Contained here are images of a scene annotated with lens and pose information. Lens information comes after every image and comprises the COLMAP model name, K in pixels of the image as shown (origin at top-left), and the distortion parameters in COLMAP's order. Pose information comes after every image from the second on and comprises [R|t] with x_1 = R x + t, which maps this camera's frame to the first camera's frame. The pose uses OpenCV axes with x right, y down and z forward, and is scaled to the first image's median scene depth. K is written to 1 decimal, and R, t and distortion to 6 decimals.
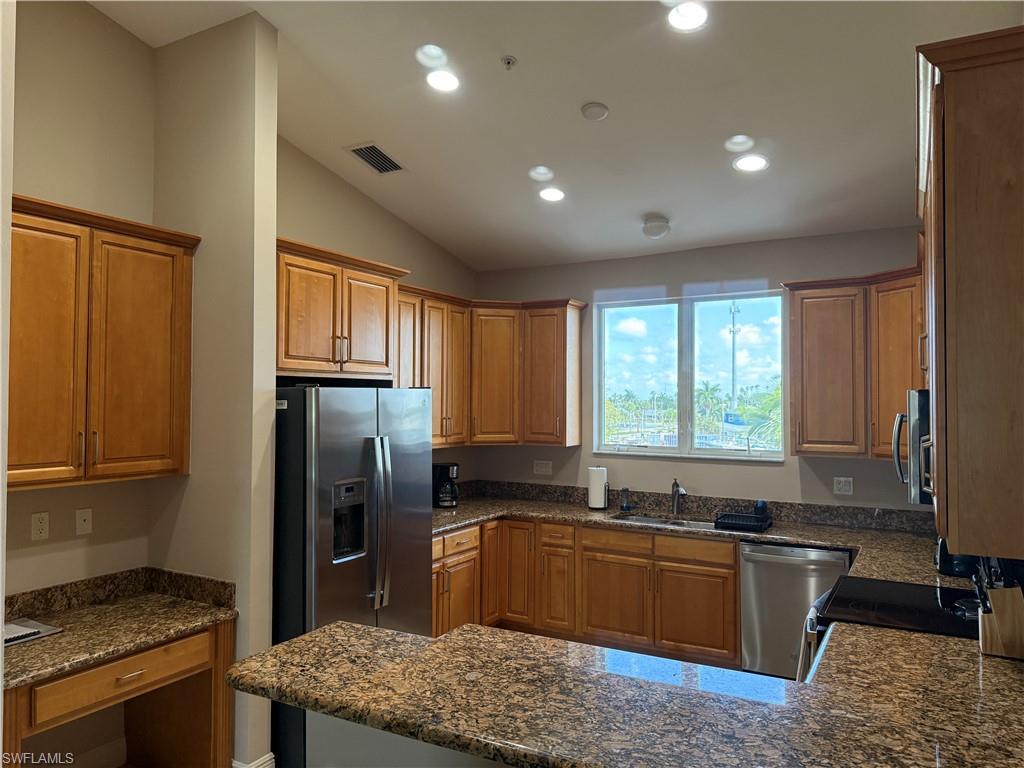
lens RADIAL K [[709.6, 0, 508.4], [0, 709.6, 384.7], [0, 0, 1]] dist [0.106931, -0.164505]
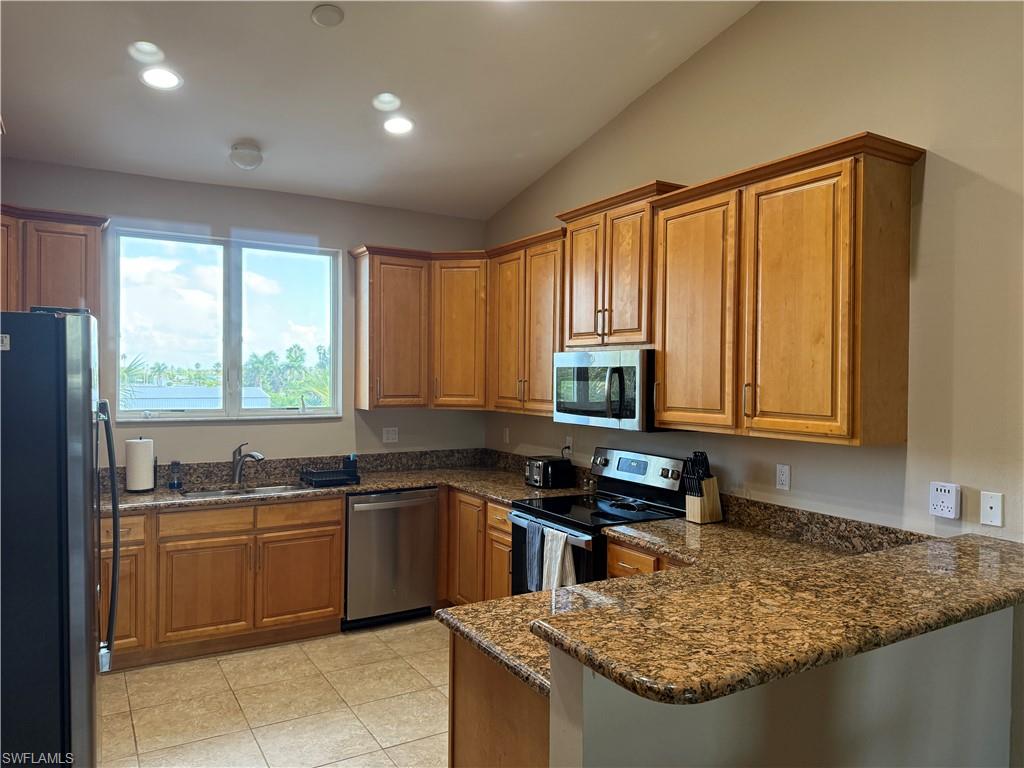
lens RADIAL K [[709.6, 0, 508.4], [0, 709.6, 384.7], [0, 0, 1]] dist [0.106931, -0.164505]
pose [[0.506307, -0.011901, 0.862271, -0.439586], [-0.029590, 0.999076, 0.031163, 0.023517], [-0.861846, -0.041293, 0.505487, 0.305928]]
